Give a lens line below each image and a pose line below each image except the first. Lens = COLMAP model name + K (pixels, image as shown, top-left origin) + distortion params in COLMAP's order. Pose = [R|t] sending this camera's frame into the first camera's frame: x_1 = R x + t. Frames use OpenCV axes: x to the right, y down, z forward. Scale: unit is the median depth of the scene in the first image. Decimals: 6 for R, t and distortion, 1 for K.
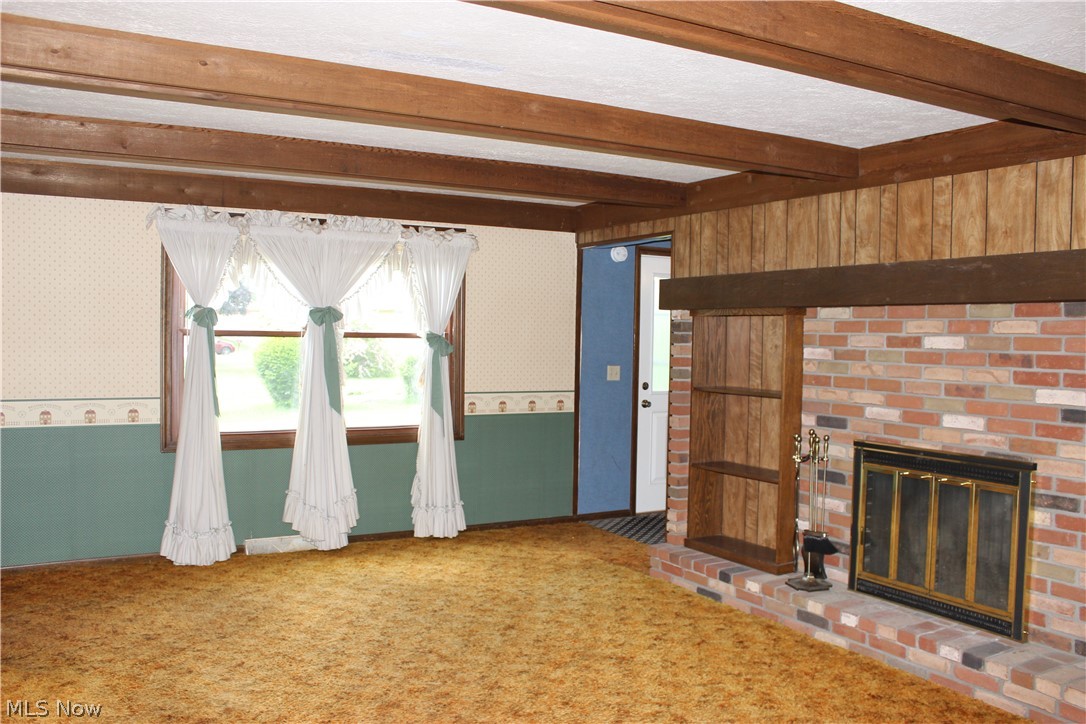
lens RADIAL K [[925.8, 0, 538.4], [0, 925.8, 377.4], [0, 0, 1]] dist [-0.147877, 0.164634]
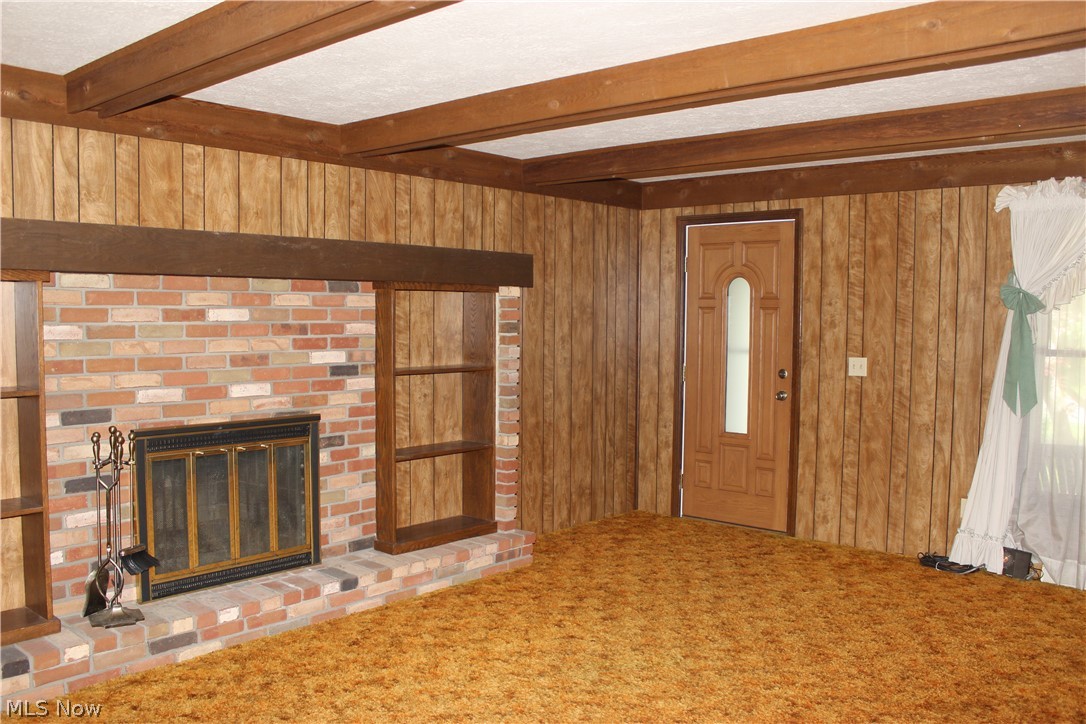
lens RADIAL K [[925.8, 0, 538.4], [0, 925.8, 377.4], [0, 0, 1]] dist [-0.147877, 0.164634]
pose [[-0.315781, -0.081561, 0.945320, -0.617113], [0.033635, 0.994710, 0.097058, -0.054961], [-0.948236, 0.062445, -0.311368, 0.971516]]
